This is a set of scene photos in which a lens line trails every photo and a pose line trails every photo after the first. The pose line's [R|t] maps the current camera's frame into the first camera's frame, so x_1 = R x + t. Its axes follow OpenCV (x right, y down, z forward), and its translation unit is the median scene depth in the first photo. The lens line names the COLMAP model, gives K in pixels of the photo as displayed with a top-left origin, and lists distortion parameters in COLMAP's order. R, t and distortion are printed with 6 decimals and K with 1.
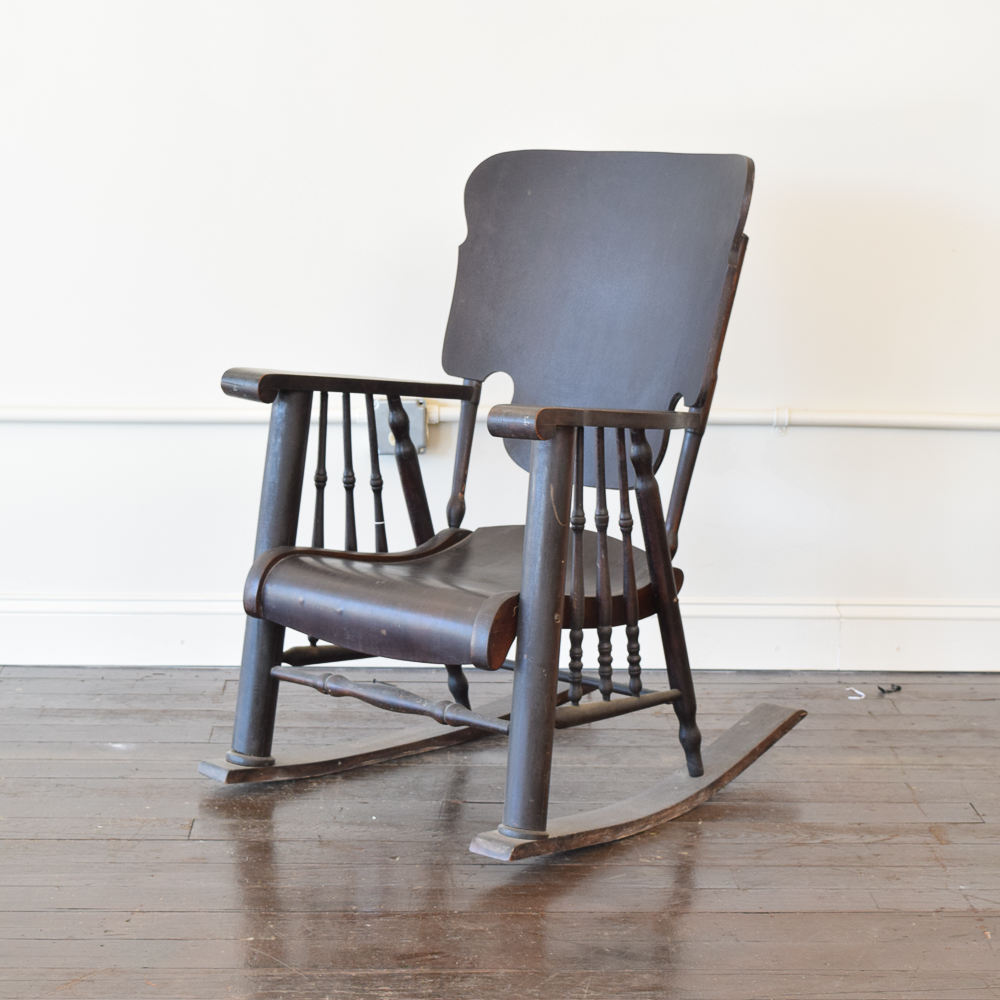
lens RADIAL K [[2625.5, 0, 500.0], [0, 2625.5, 500.0], [0, 0, 1]] dist [0.035577, -0.105314]
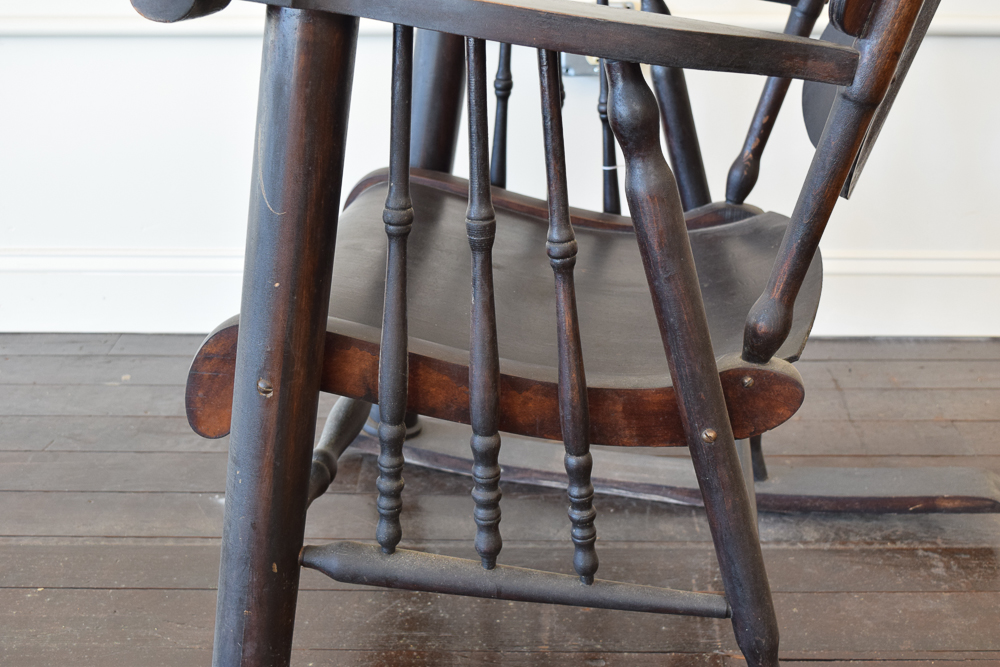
lens RADIAL K [[1245.0, 0, 500.2], [0, 1245.0, 328.8], [0, 0, 1]] dist [-0.045188, 0.001707]
pose [[0.999558, 0.003360, -0.029544, -0.065263], [0.002616, 0.979806, 0.199931, -0.020218], [0.029620, -0.199920, 0.979364, 0.720743]]
